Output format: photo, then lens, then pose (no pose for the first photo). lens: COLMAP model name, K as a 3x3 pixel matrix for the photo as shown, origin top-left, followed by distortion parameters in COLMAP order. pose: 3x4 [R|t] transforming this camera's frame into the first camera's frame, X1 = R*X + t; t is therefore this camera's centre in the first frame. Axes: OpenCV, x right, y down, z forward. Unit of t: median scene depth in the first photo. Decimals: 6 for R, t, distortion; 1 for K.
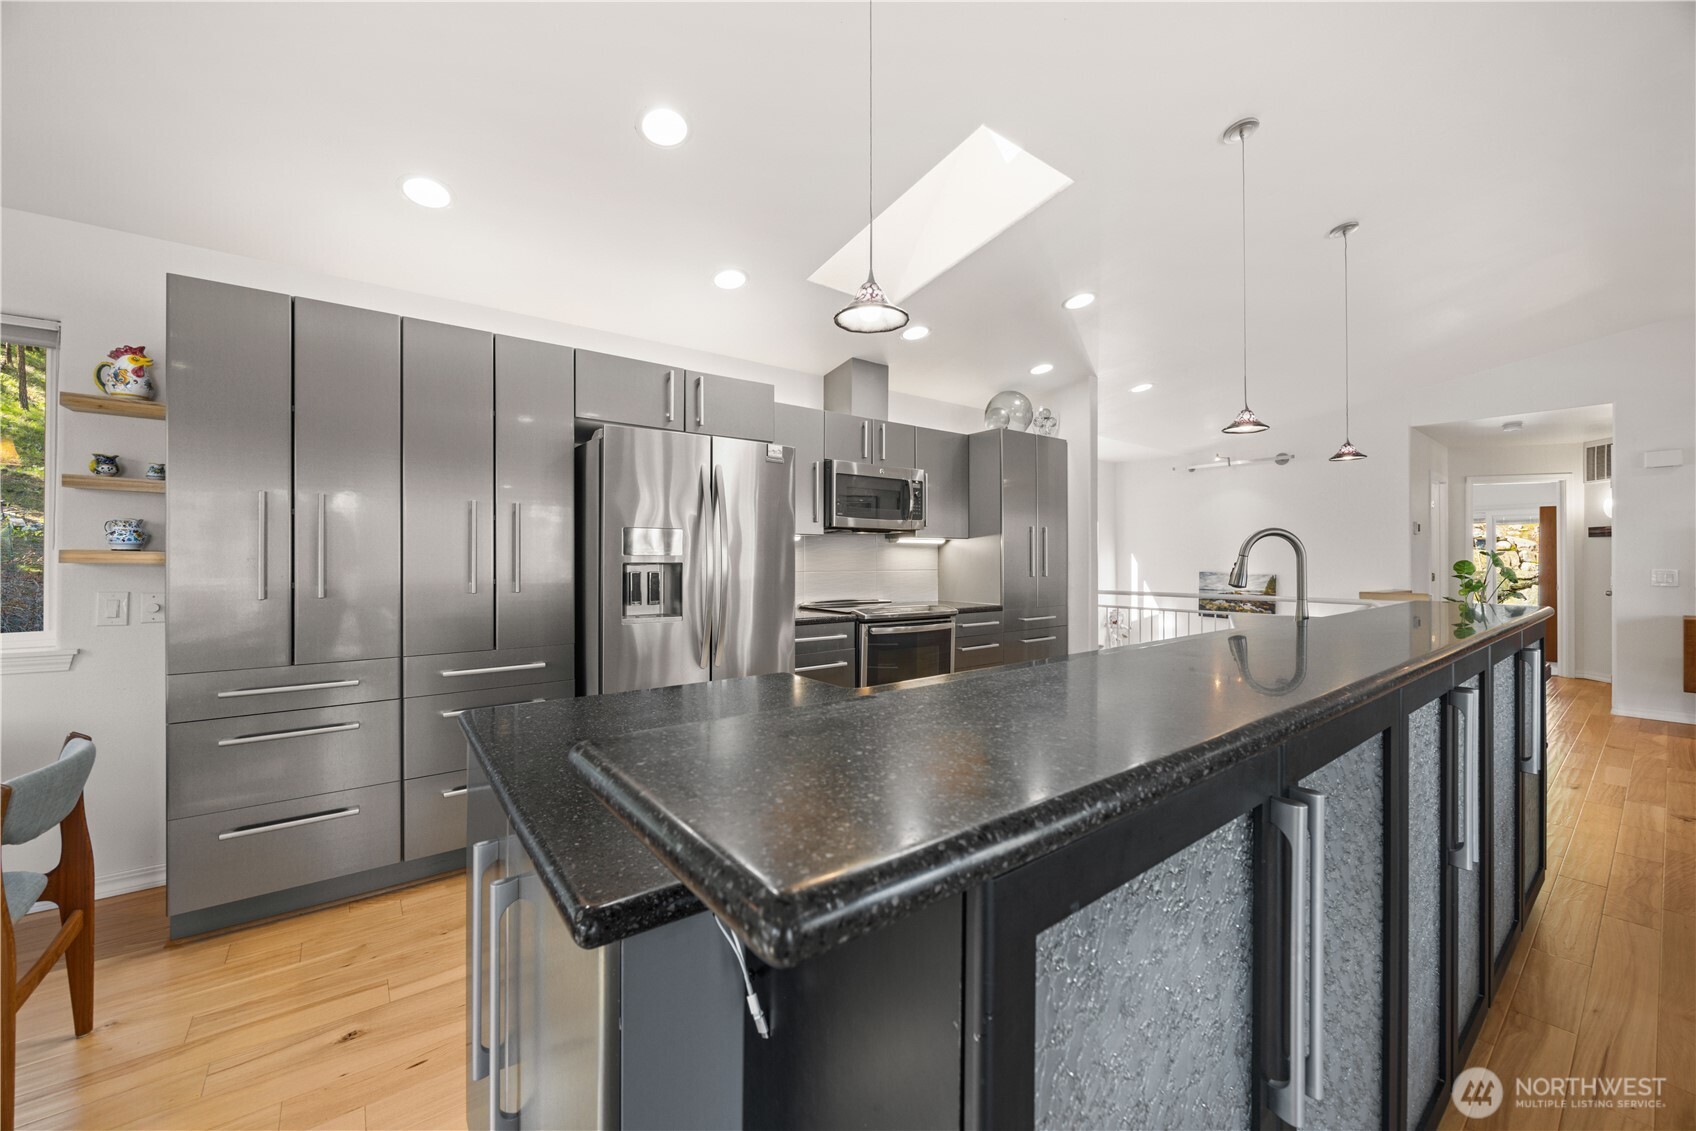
lens RADIAL K [[647.4, 0, 841.2], [0, 647.4, 559.9], [0, 0, 1]] dist [-0.006845, -0.000238]
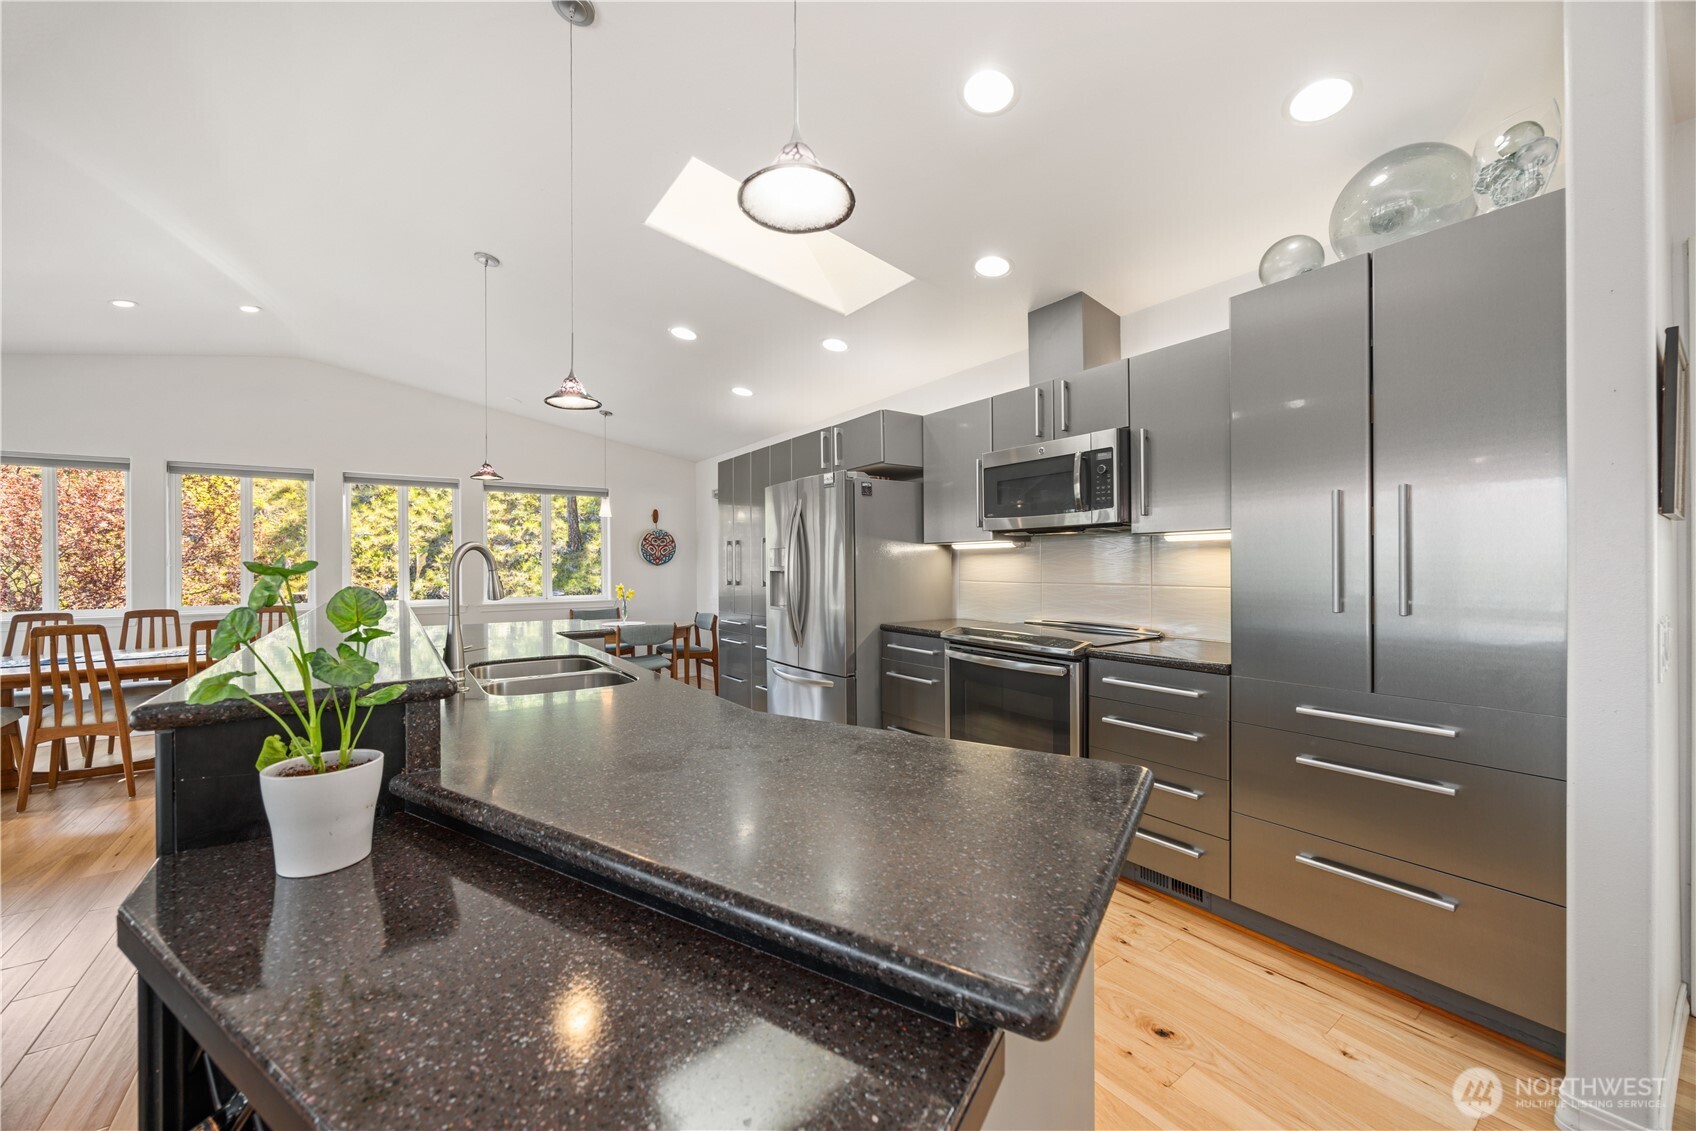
lens RADIAL K [[647.4, 0, 841.2], [0, 647.4, 559.9], [0, 0, 1]] dist [-0.006845, -0.000238]
pose [[-0.029405, -0.006867, -0.999544, 1.428074], [0.007078, 0.999950, -0.007078, -0.012971], [0.999543, -0.007283, -0.029355, 1.397116]]
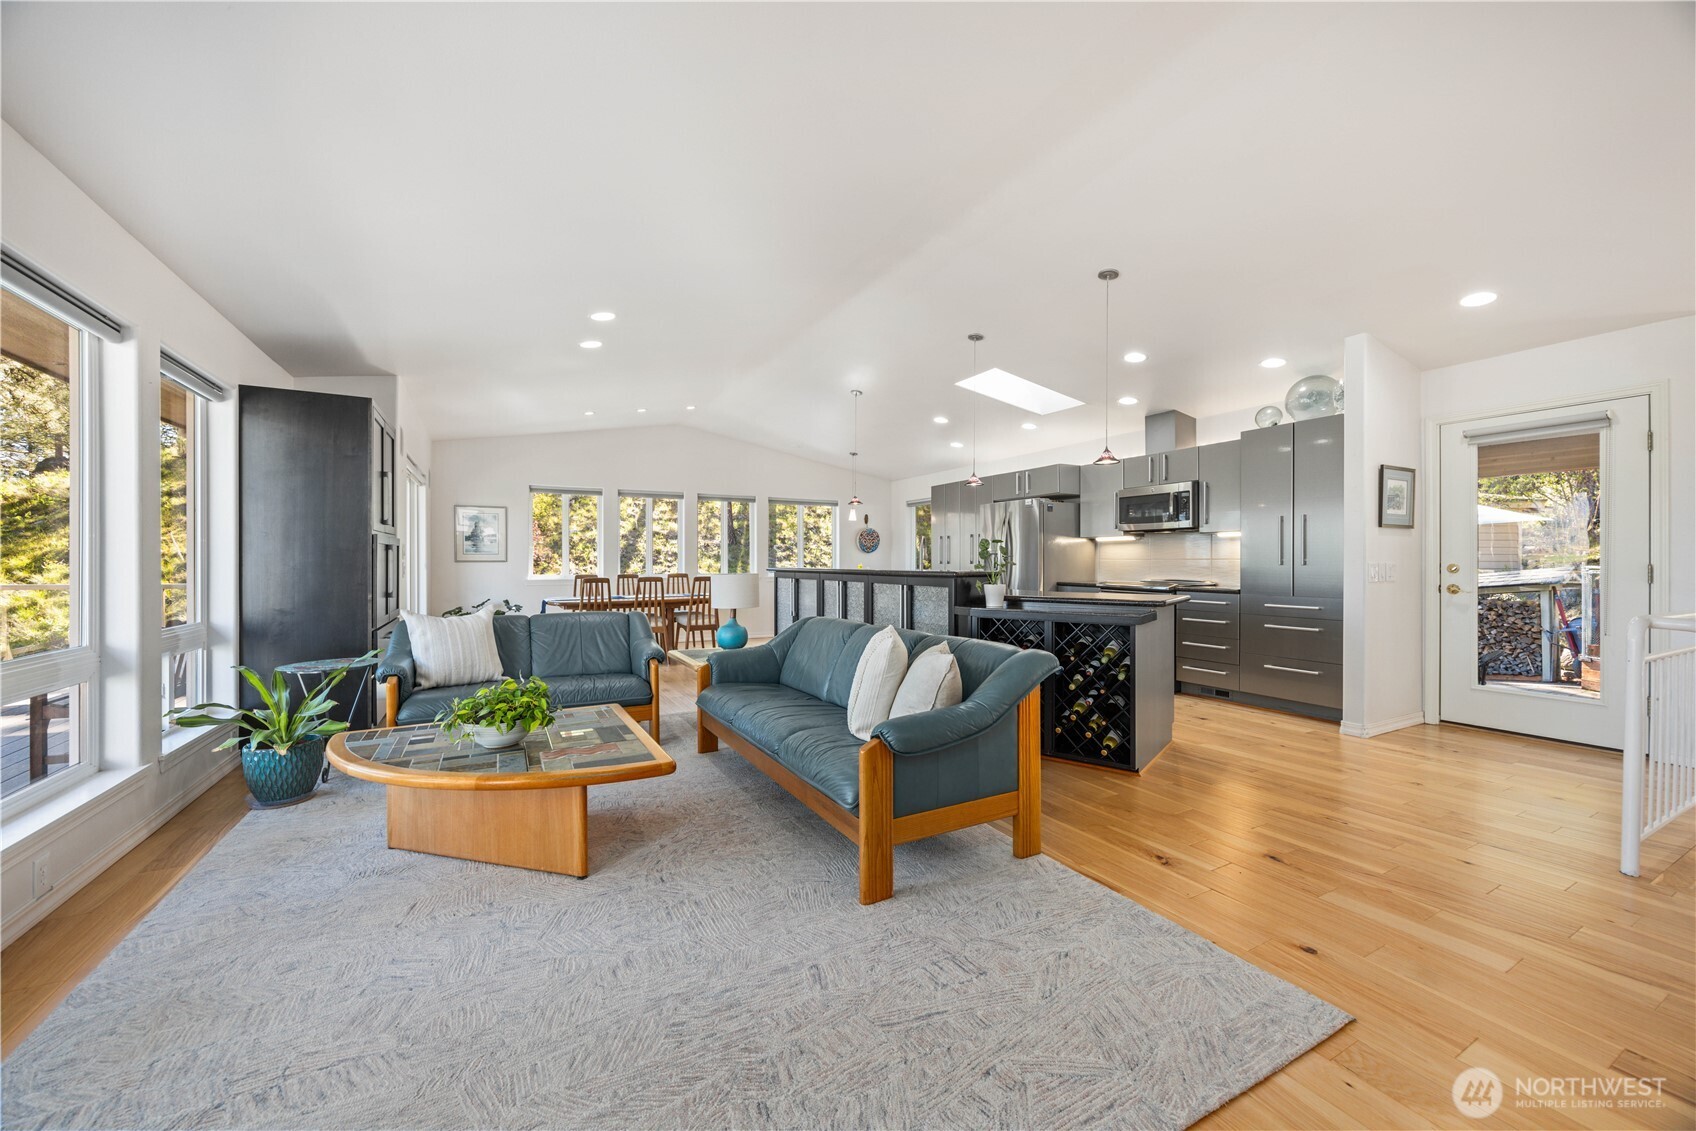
lens RADIAL K [[647.4, 0, 841.2], [0, 647.4, 559.9], [0, 0, 1]] dist [-0.006845, -0.000238]
pose [[-0.156020, 0.000141, -0.987754, 2.834306], [0.001875, 0.999998, -0.000153, 0.033955], [0.987752, -0.001876, -0.156020, 0.946306]]
